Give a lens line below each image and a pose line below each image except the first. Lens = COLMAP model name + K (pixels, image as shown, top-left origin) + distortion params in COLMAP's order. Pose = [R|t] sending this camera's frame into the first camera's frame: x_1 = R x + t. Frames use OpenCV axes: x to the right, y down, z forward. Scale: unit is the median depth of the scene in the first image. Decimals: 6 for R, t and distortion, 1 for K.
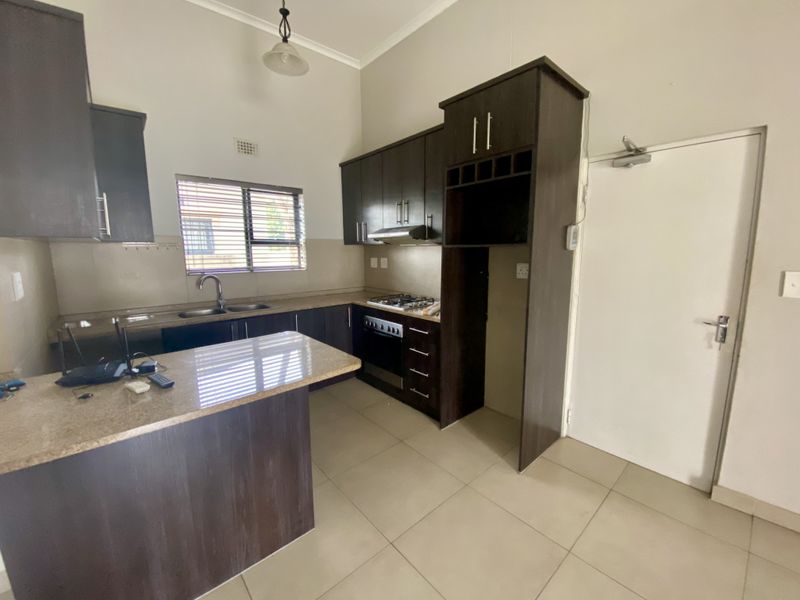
lens RADIAL K [[321.1, 0, 400.0], [0, 321.1, 300.0], [0, 0, 1]] dist [-0.051896, -0.000146]
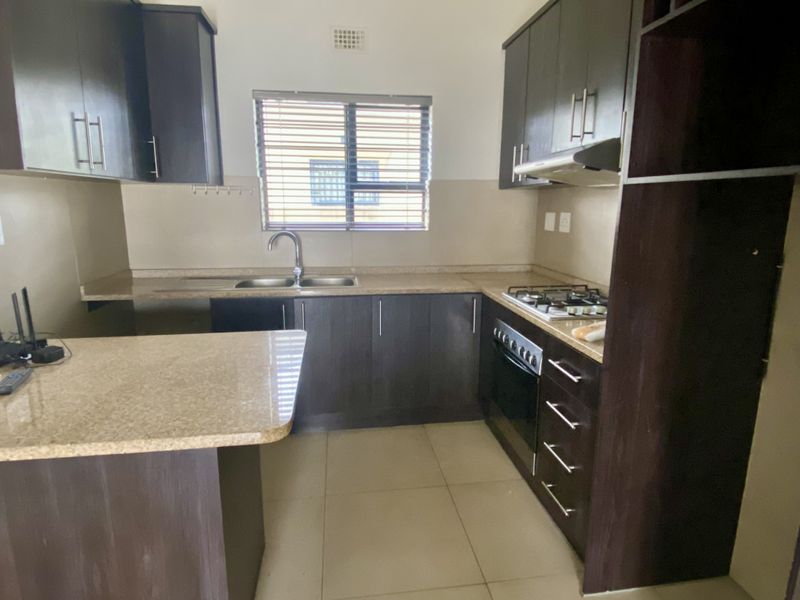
lens RADIAL K [[440.5, 0, 400.0], [0, 440.5, 300.0], [0, 0, 1]] dist [-0.014971, -0.000981]
pose [[0.819393, 0.123442, -0.559783, 0.170258], [-0.090874, 0.992162, 0.085772, -0.030807], [0.565983, -0.019411, 0.824188, 0.282138]]
